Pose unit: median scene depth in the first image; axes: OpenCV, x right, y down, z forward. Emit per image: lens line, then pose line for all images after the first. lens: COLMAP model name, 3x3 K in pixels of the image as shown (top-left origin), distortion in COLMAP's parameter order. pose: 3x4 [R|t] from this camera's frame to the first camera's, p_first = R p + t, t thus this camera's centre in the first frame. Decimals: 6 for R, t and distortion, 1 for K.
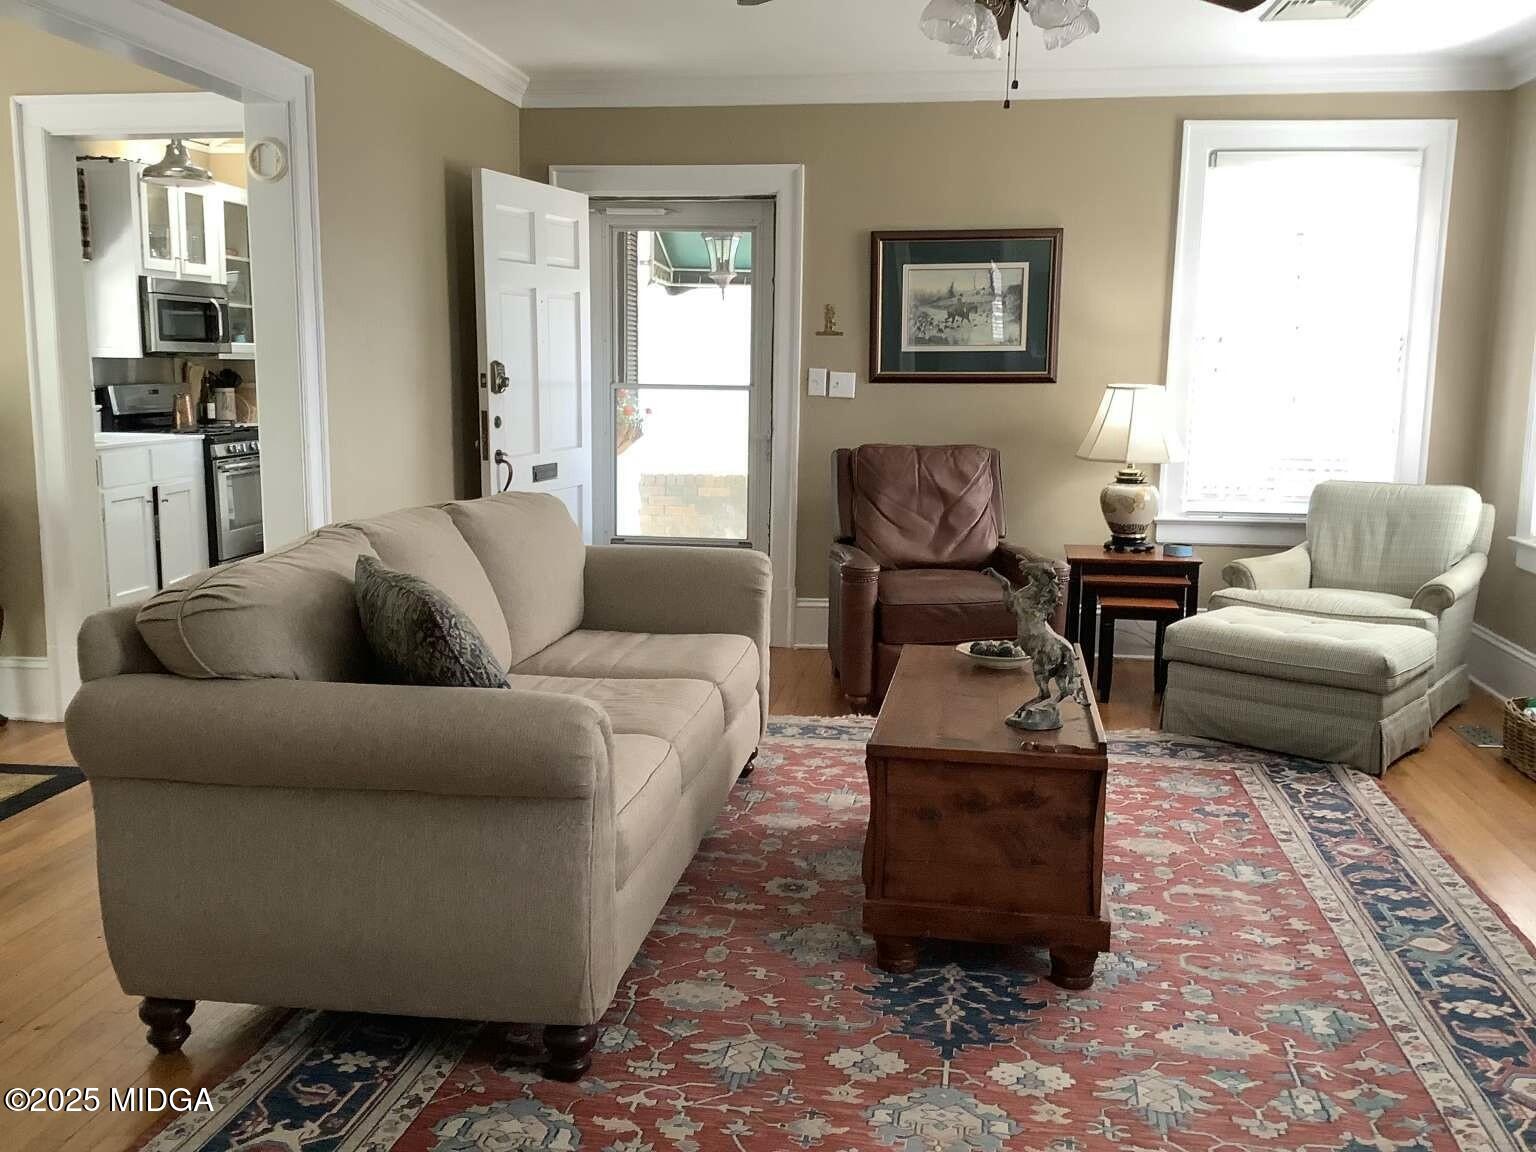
lens RADIAL K [[1368.0, 0, 769.9], [0, 1368.0, 583.9], [0, 0, 1]] dist [0.118849, -0.227492]
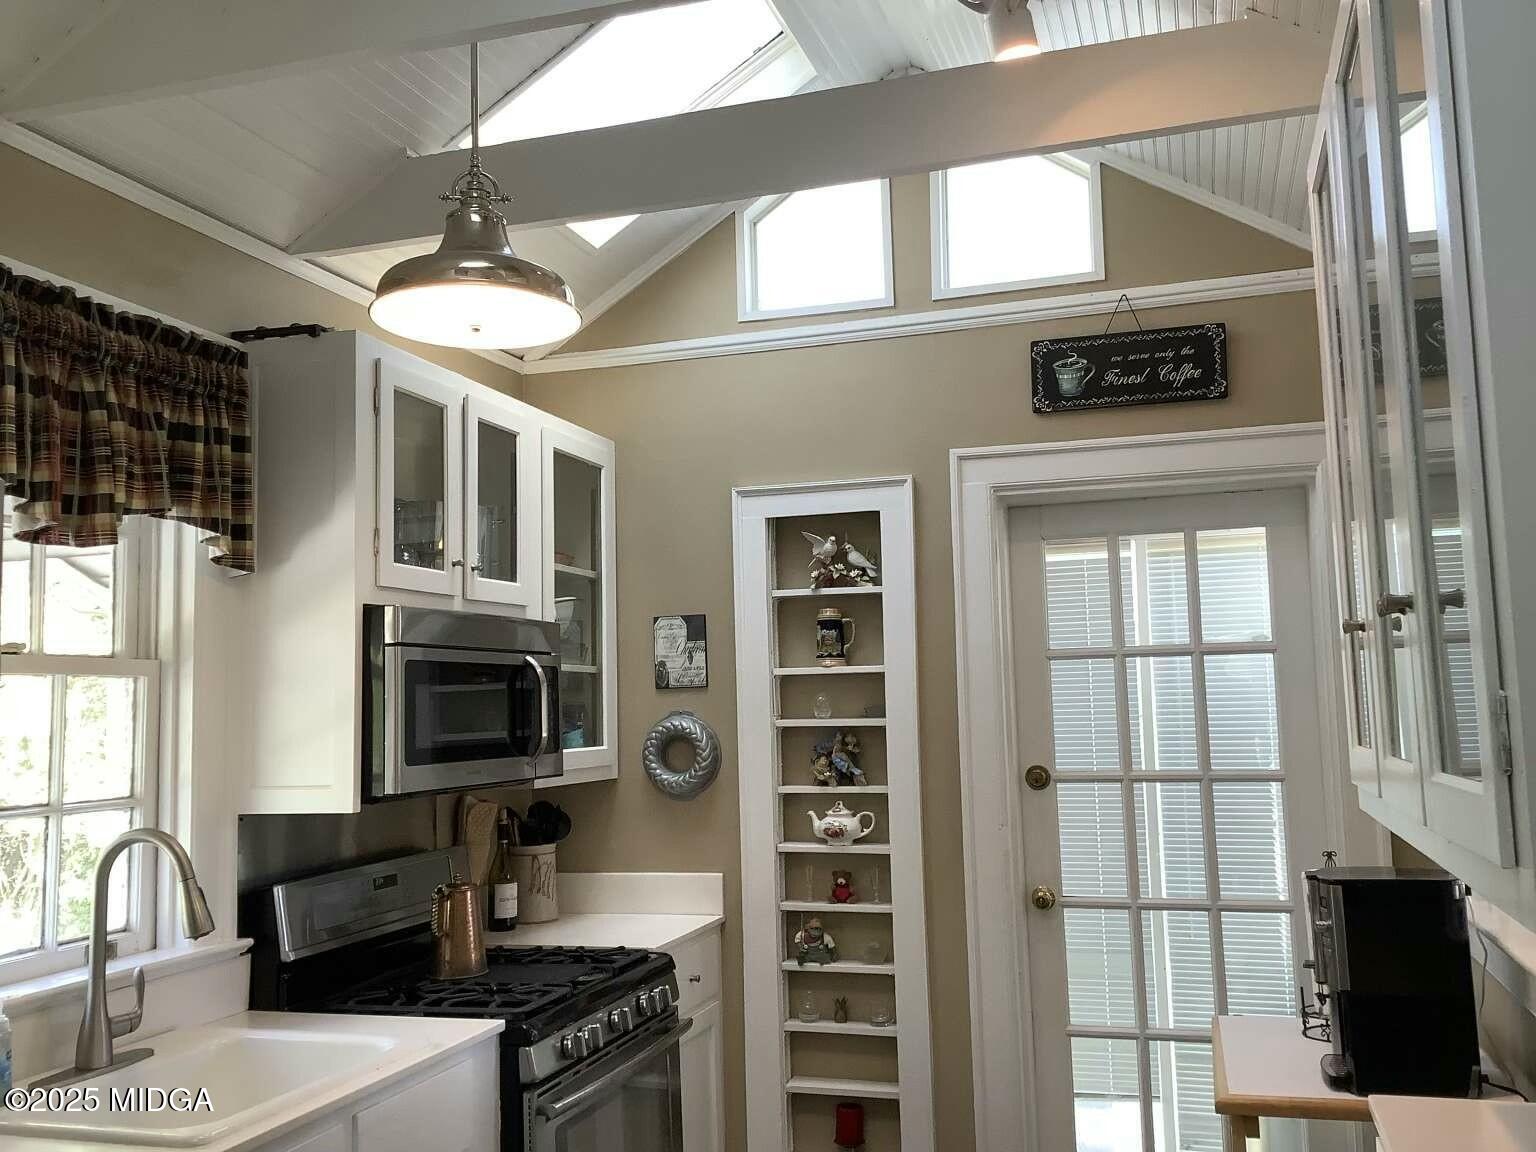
lens RADIAL K [[1368.0, 0, 769.9], [0, 1368.0, 583.9], [0, 0, 1]] dist [0.118849, -0.227492]
pose [[0.986075, -0.055207, -0.156870, -0.261463], [0.014368, 0.968044, -0.250367, -0.119708], [0.165680, 0.244627, 0.955357, 0.603338]]
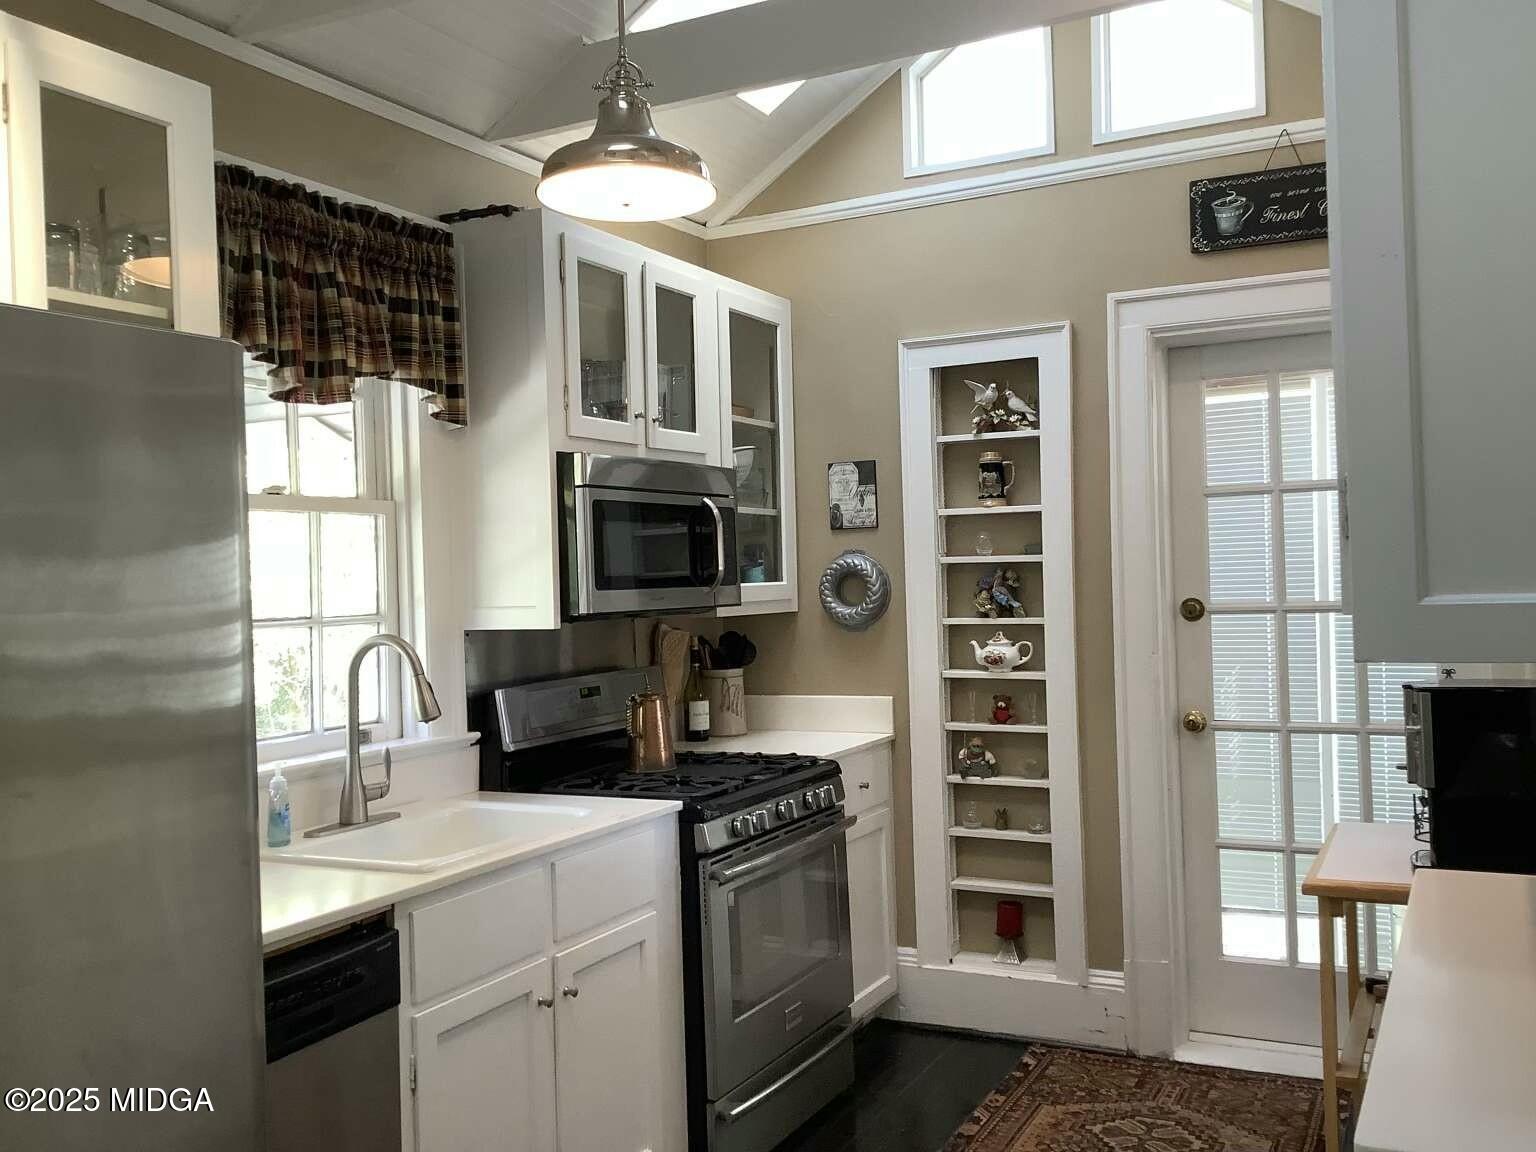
lens RADIAL K [[1355.3, 0, 769.3], [0, 1355.3, 587.9], [0, 0, 1]] dist [0.123708, -0.241077]
pose [[0.943504, -0.040728, -0.328849, -0.227941], [-0.008882, 0.988953, -0.147965, -0.104958], [0.331242, 0.142526, 0.932719, 0.573860]]
